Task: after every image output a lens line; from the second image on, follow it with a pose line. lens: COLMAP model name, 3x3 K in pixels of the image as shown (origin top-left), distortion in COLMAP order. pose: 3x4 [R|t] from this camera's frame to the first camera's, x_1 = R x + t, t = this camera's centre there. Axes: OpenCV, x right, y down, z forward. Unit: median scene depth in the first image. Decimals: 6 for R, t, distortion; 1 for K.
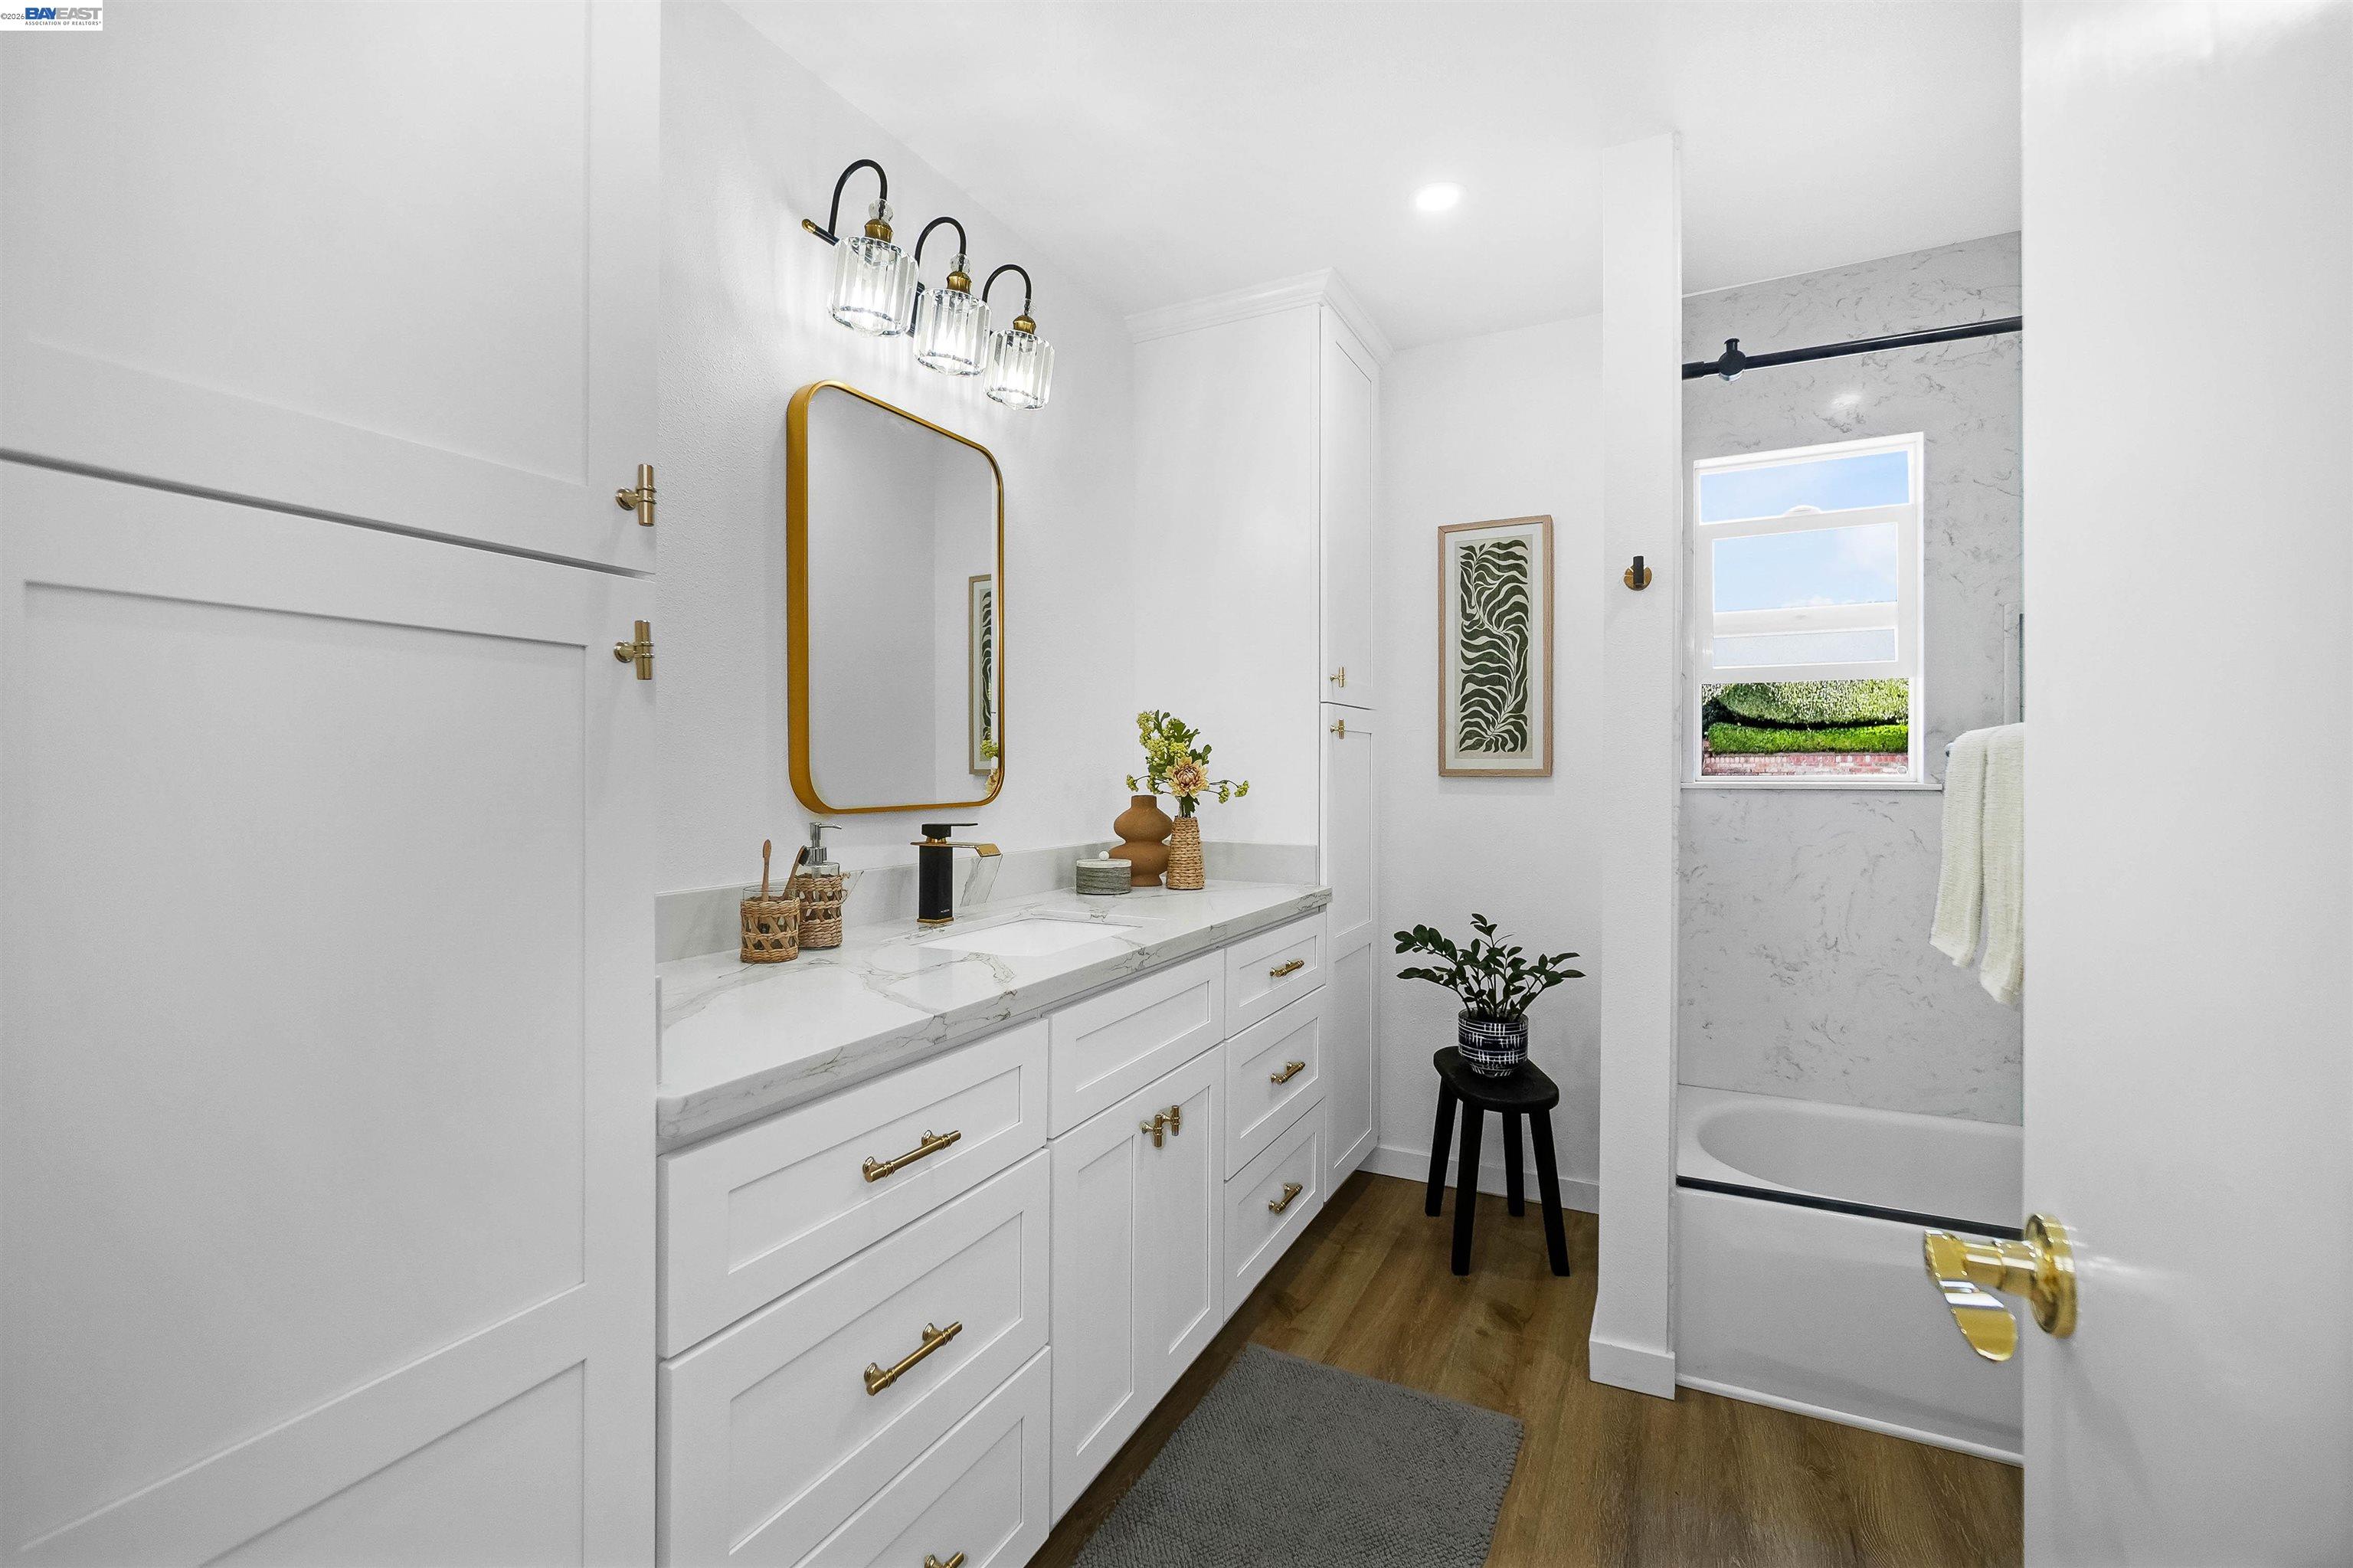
lens RADIAL K [[1027.5, 0, 1158.1], [0, 1027.5, 804.0], [0, 0, 1]] dist [-0.005080, 0.001656]
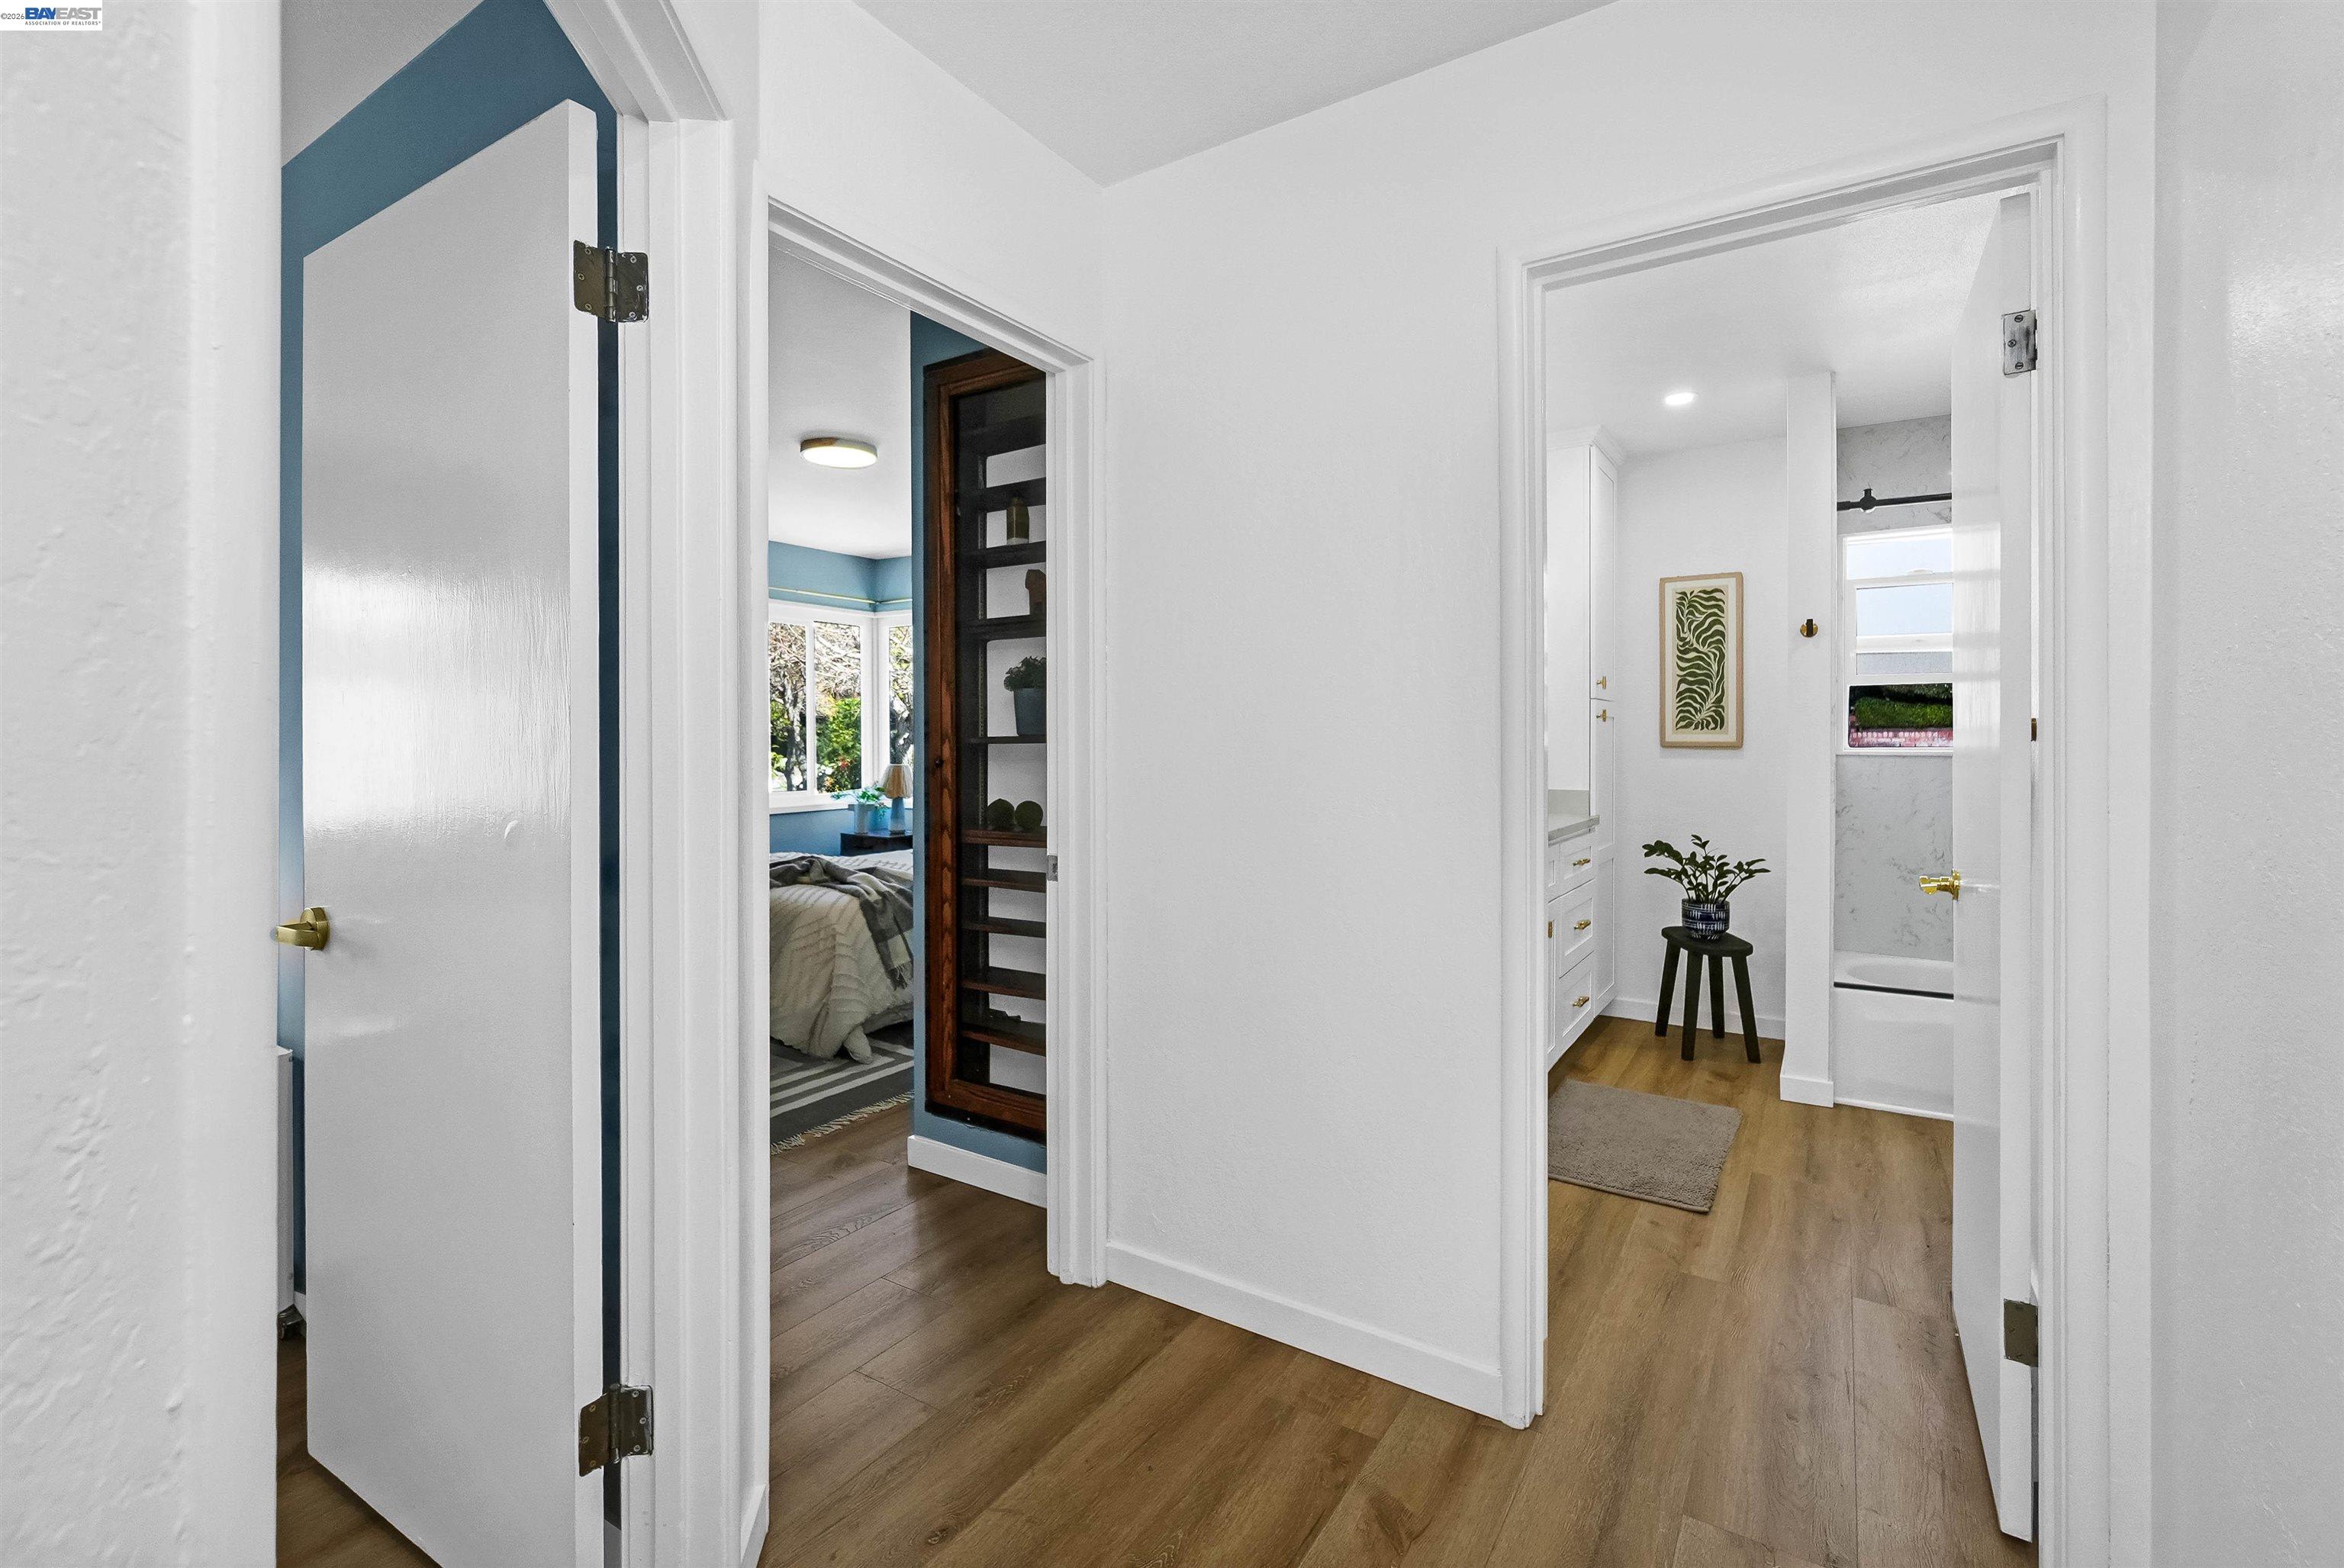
lens RADIAL K [[1023.6, 0, 1162.7], [0, 1023.6, 770.8], [0, 0, 1]] dist [-0.005080, 0.001656]
pose [[0.994601, 0.002320, -0.103746, -0.330419], [-0.003165, 0.999963, -0.007986, 0.025537], [0.103723, 0.008271, 0.994572, -0.621428]]
